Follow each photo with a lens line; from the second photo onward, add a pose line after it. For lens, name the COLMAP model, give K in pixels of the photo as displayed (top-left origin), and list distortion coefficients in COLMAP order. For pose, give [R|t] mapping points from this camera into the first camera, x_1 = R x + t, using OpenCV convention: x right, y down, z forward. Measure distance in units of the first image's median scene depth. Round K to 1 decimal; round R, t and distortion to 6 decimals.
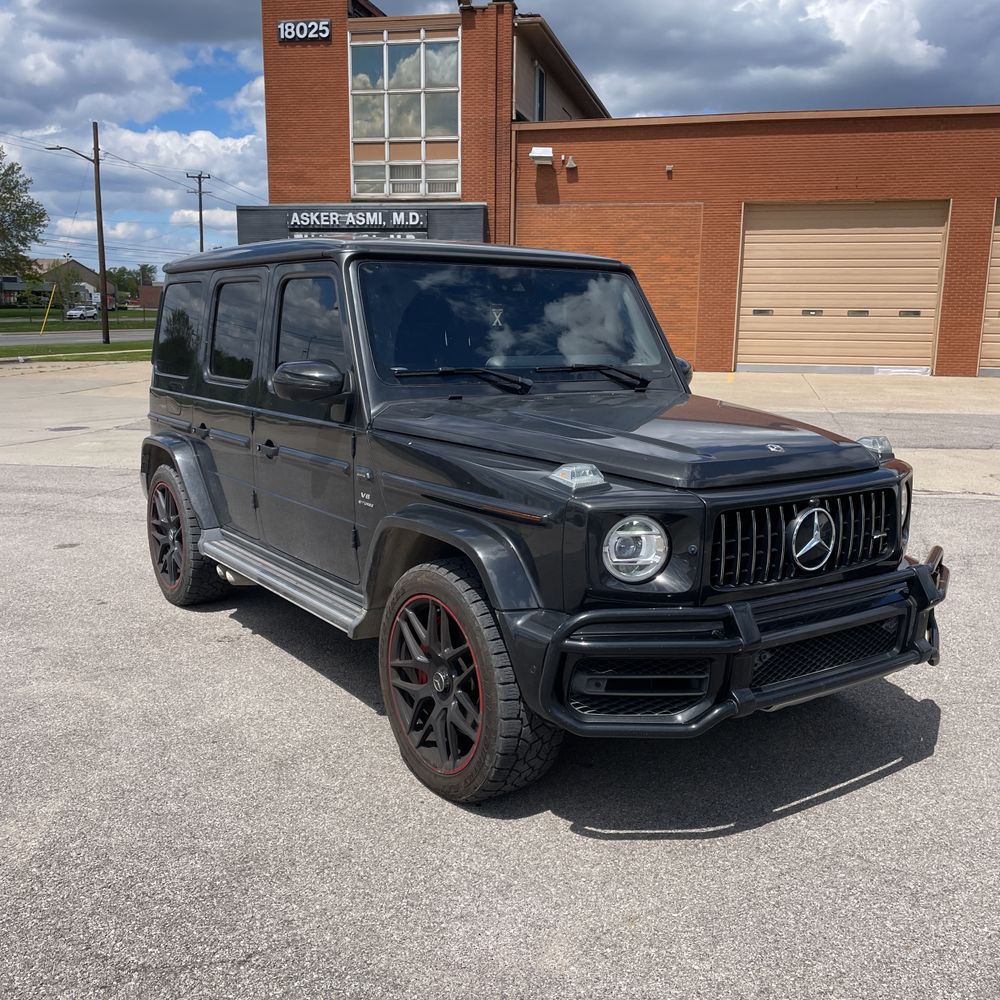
lens RADIAL K [[1013.1, 0, 512.6], [0, 1013.1, 501.0], [0, 0, 1]] dist [0.083399, -0.126615]
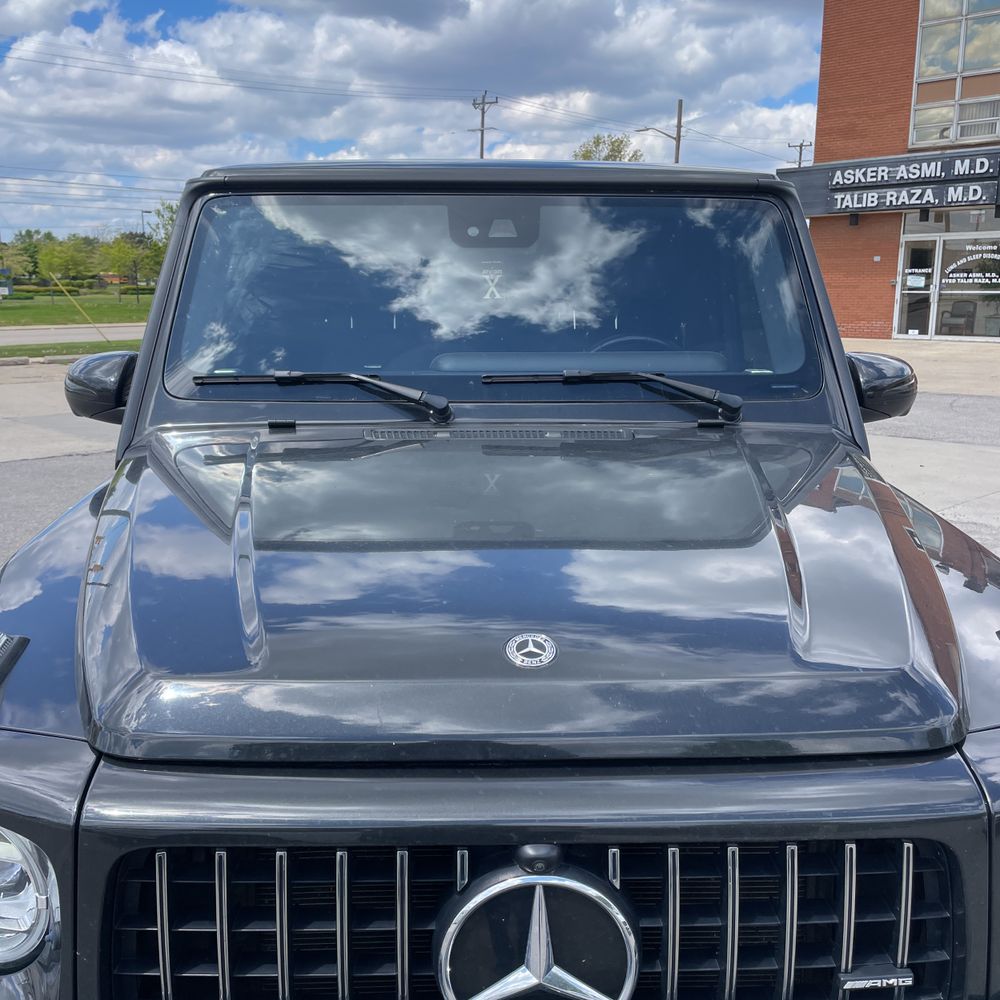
lens RADIAL K [[1013.1, 0, 512.6], [0, 1013.1, 501.0], [0, 0, 1]] dist [0.083399, -0.126615]
pose [[0.833251, 0.098830, -0.543991, 0.320787], [-0.085268, 0.995094, 0.050177, -0.088950], [0.546281, 0.004575, 0.837590, 0.512086]]
